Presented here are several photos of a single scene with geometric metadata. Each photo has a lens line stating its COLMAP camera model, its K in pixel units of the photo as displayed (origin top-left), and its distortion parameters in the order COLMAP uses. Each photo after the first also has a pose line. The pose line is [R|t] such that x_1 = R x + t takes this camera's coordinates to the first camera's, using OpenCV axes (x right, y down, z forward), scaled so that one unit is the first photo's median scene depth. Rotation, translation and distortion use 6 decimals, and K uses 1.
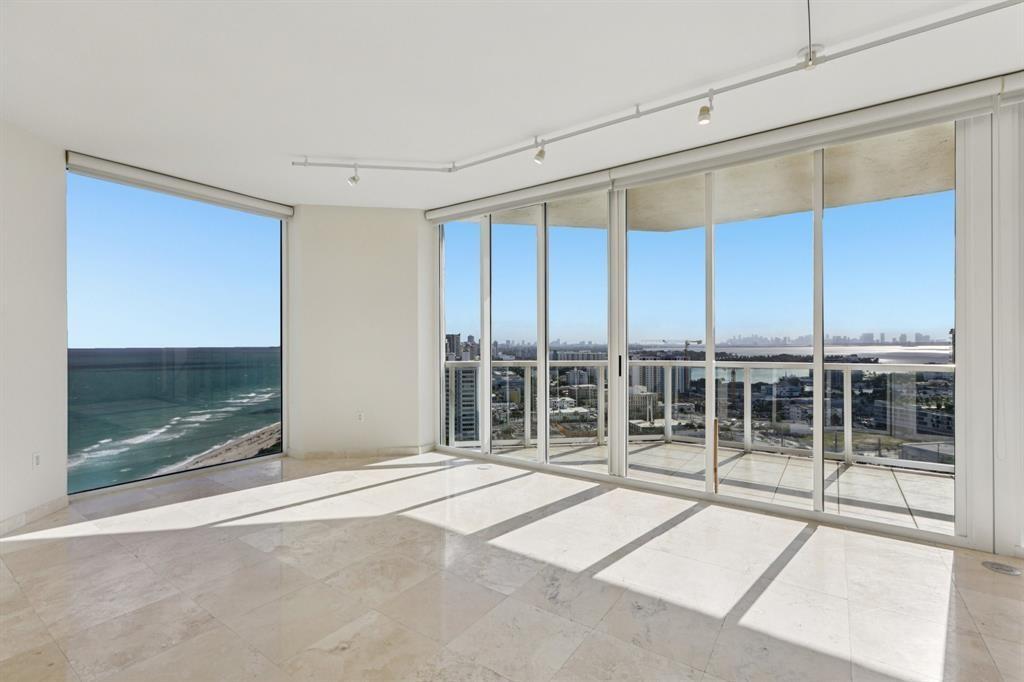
lens RADIAL K [[455.9, 0, 512.0], [0, 455.9, 341.0], [0, 0, 1]] dist [-0.004079, 0.000360]
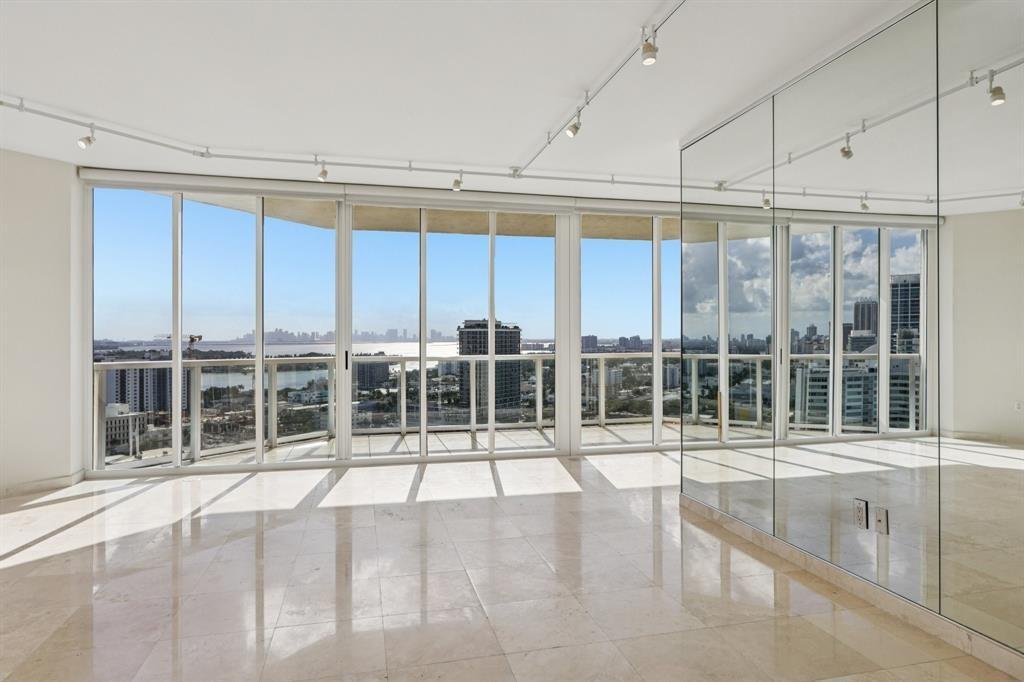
lens RADIAL K [[603.6, 0, 512.0], [0, 603.6, 341.0], [0, 0, 1]] dist [0.001071, 0.000097]
pose [[0.655005, -0.000903, 0.755624, -0.657359], [-0.004707, 0.999975, 0.005275, -0.002735], [-0.755610, -0.007012, 0.654984, -0.292725]]
